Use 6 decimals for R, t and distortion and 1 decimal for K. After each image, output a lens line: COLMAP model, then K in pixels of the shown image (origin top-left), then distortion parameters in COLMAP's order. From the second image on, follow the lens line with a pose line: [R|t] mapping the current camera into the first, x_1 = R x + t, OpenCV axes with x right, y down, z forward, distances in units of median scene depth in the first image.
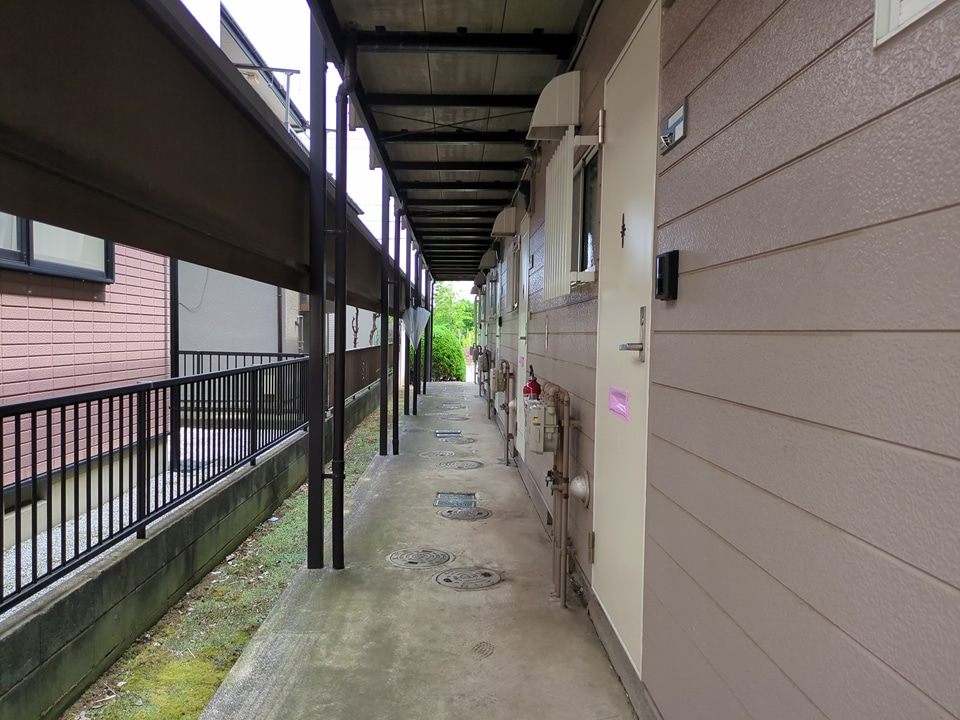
lens RADIAL K [[718.2, 0, 479.1], [0, 718.2, 361.9], [0, 0, 1]] dist [0.041885, -0.041395]
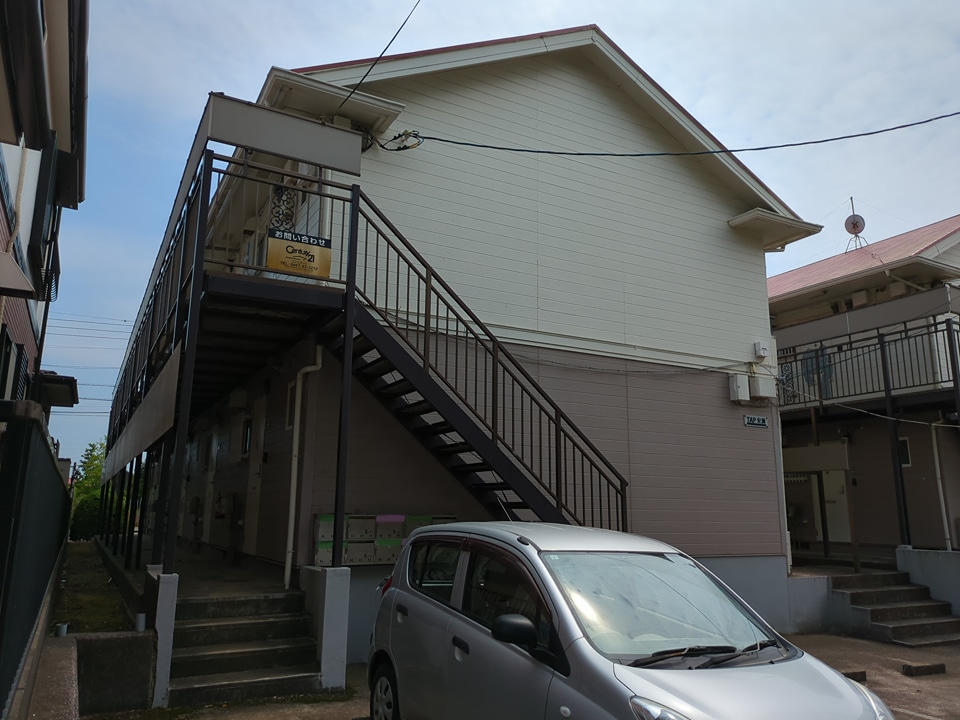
lens RADIAL K [[718.2, 0, 480.3], [0, 718.2, 362.5], [0, 0, 1]] dist [0.041885, -0.041395]
pose [[0.893563, 0.083110, 0.441179, -0.362836], [0.021950, 0.973452, -0.227837, 0.226480], [-0.448402, 0.213270, 0.868016, -2.290530]]
